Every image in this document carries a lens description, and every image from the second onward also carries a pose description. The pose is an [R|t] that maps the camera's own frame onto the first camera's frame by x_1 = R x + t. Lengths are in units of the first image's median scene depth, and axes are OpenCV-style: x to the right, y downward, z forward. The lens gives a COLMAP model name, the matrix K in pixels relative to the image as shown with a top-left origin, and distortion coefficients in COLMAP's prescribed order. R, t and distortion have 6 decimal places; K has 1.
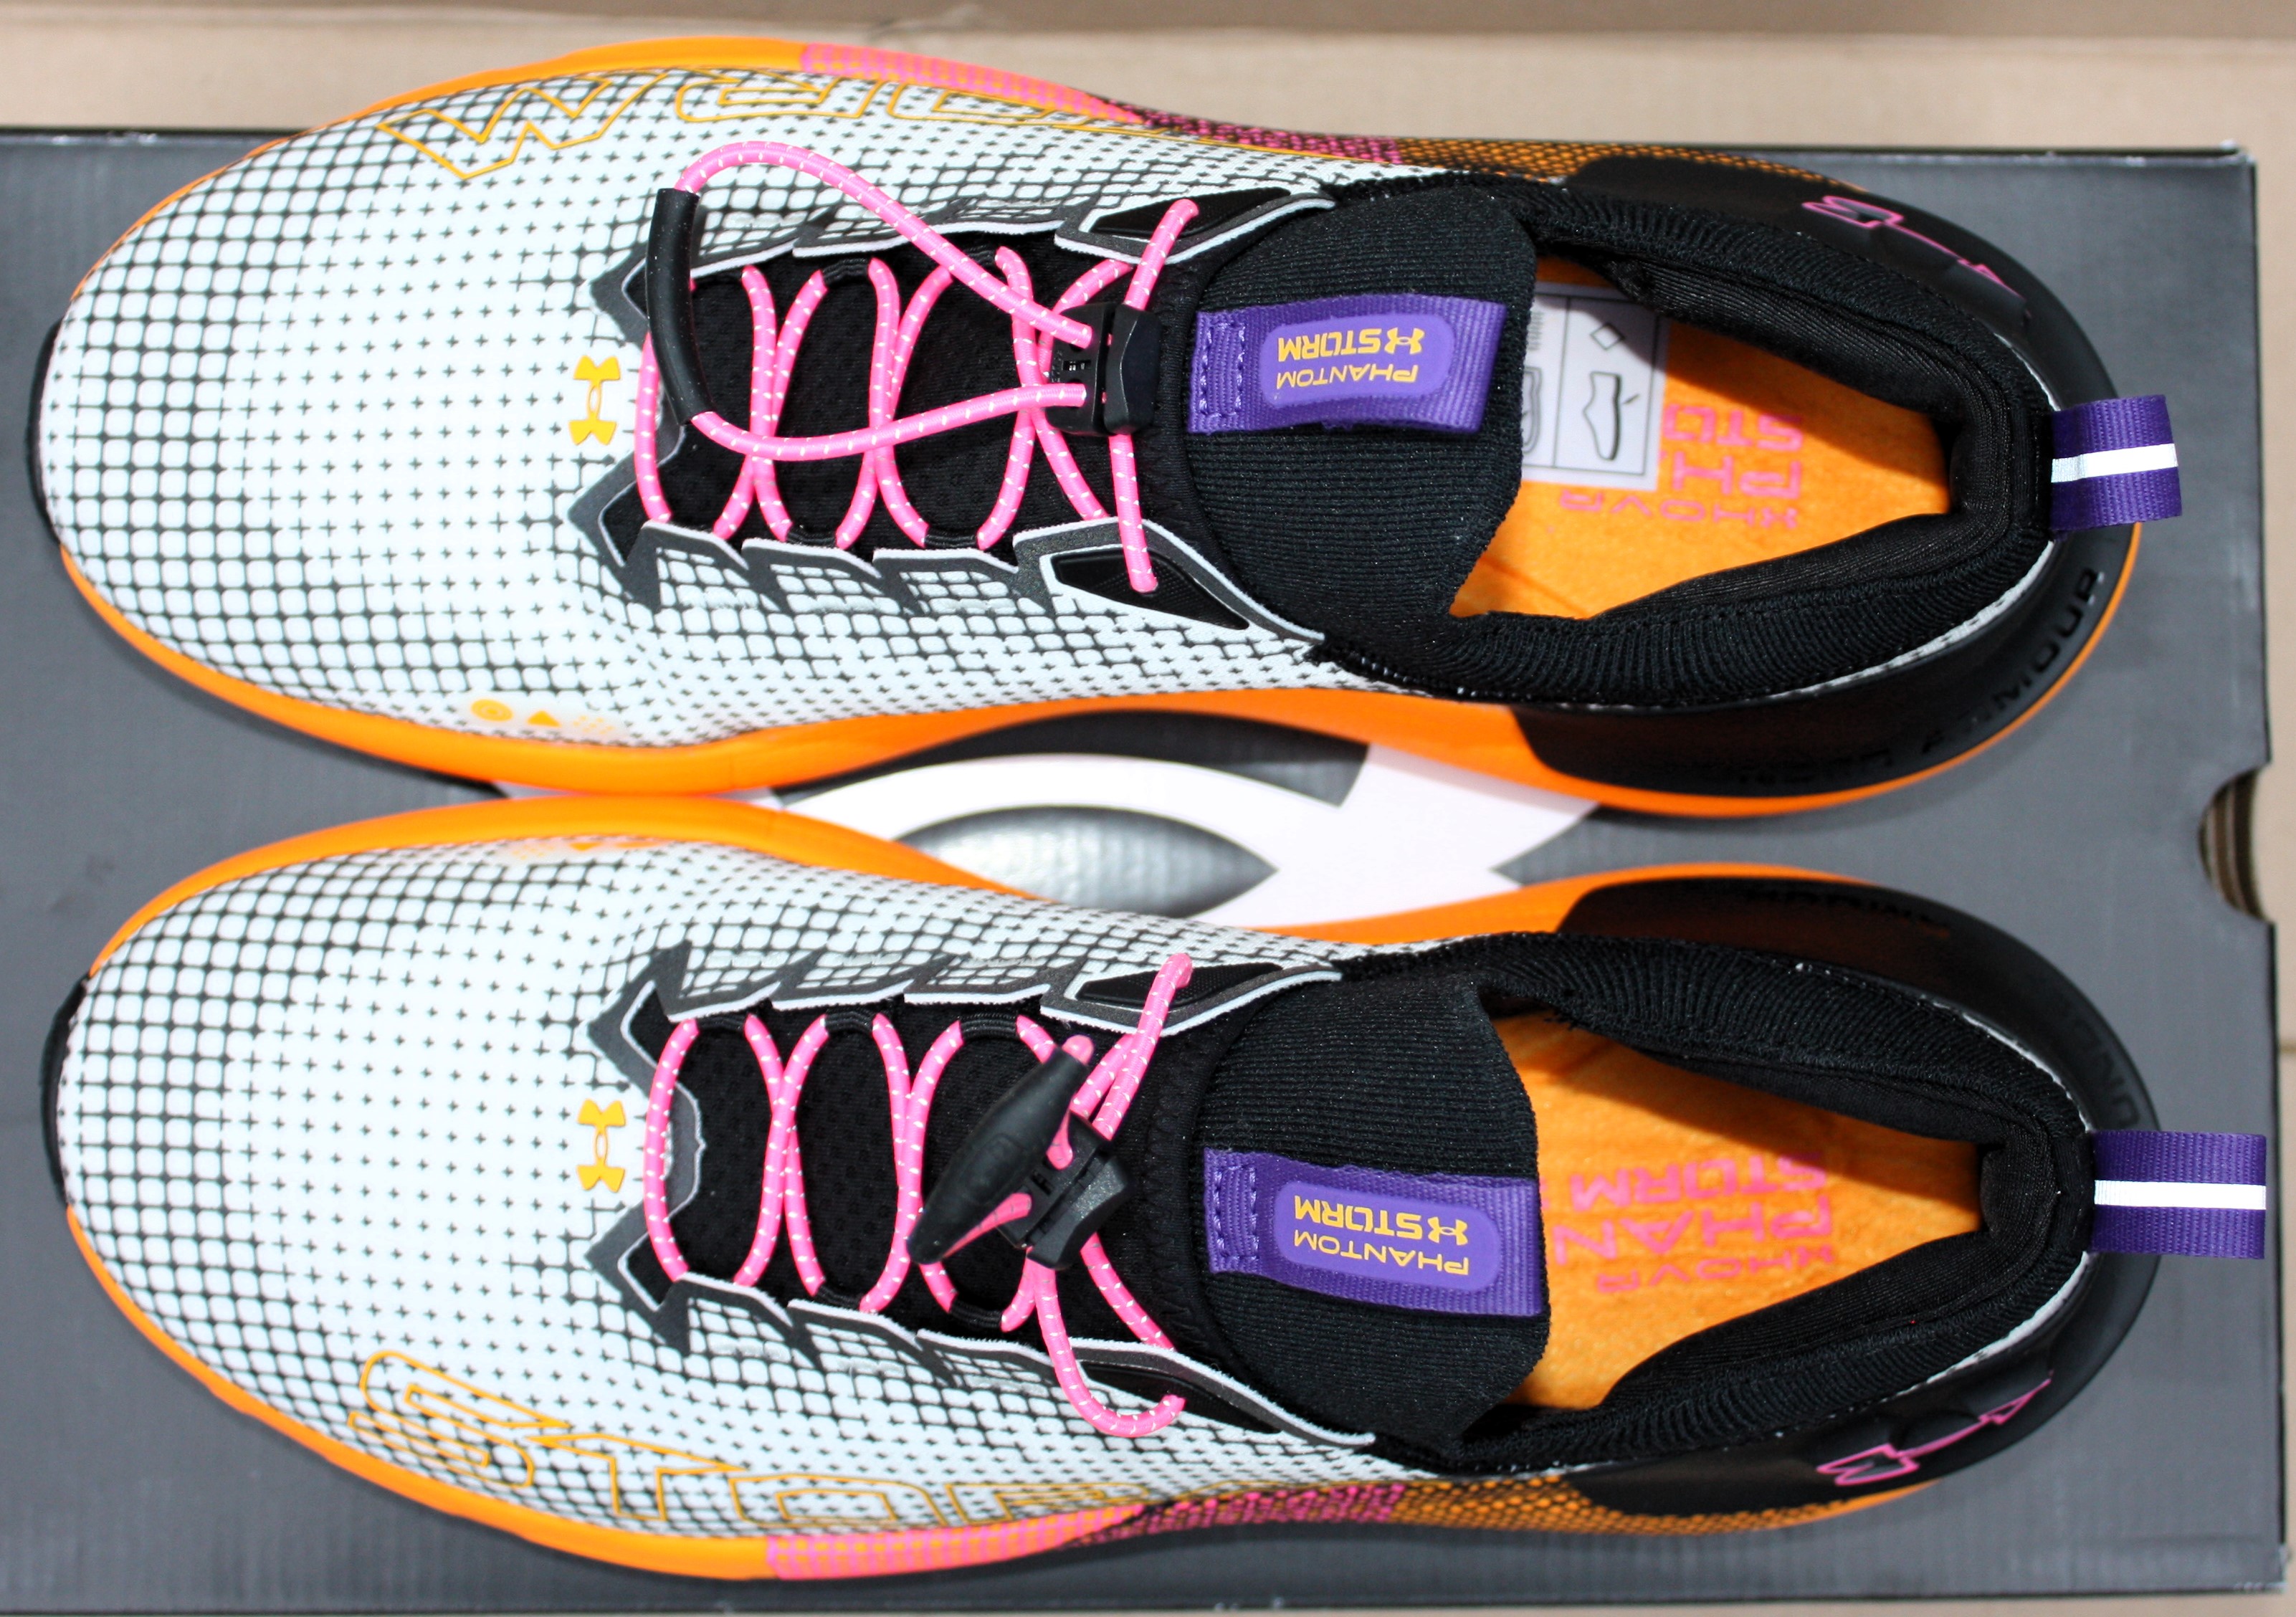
lens RADIAL K [[3925.4, 0, 1130.4], [0, 3925.4, 806.5], [0, 0, 1]] dist [0.007447, 0.000000]
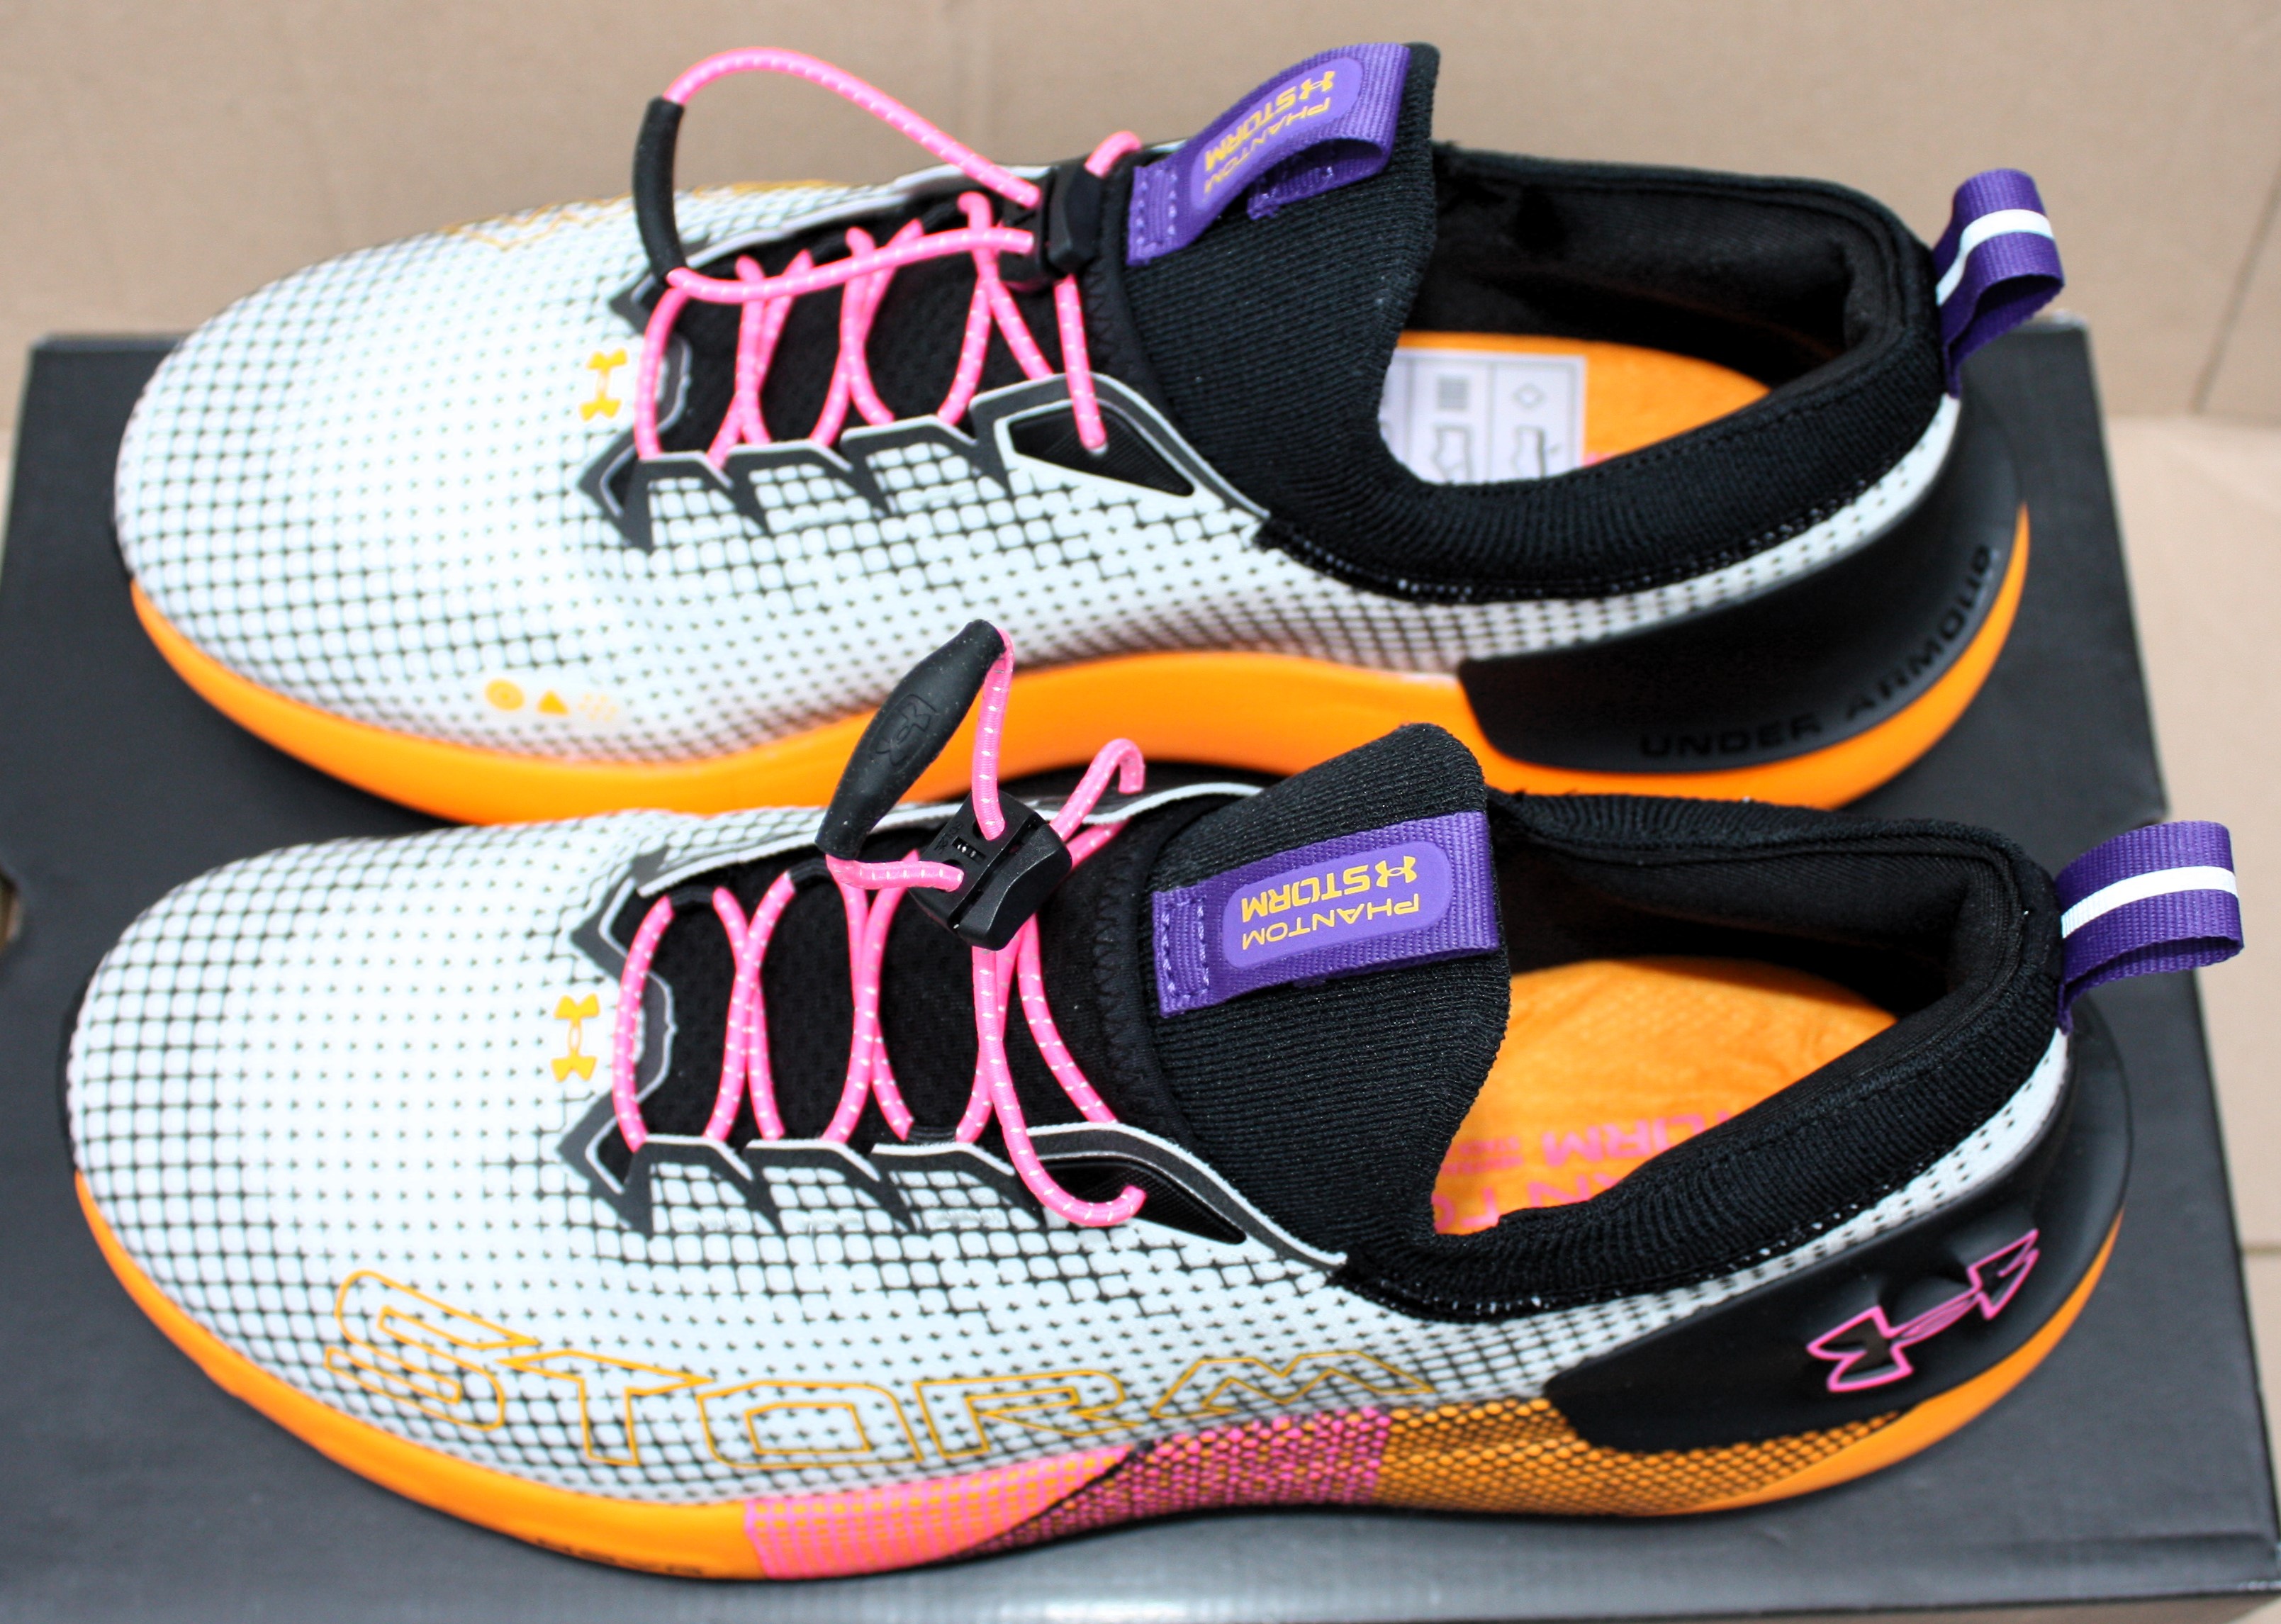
lens RADIAL K [[2920.3, 0, 1160.2], [0, 2920.3, 806.4], [0, 0, 1]] dist [-0.084296, 0.000000]
pose [[0.999440, -0.026628, -0.020246, 0.032799], [0.018443, 0.943595, -0.330587, 0.280603], [0.027907, 0.330029, 0.943558, 0.276170]]
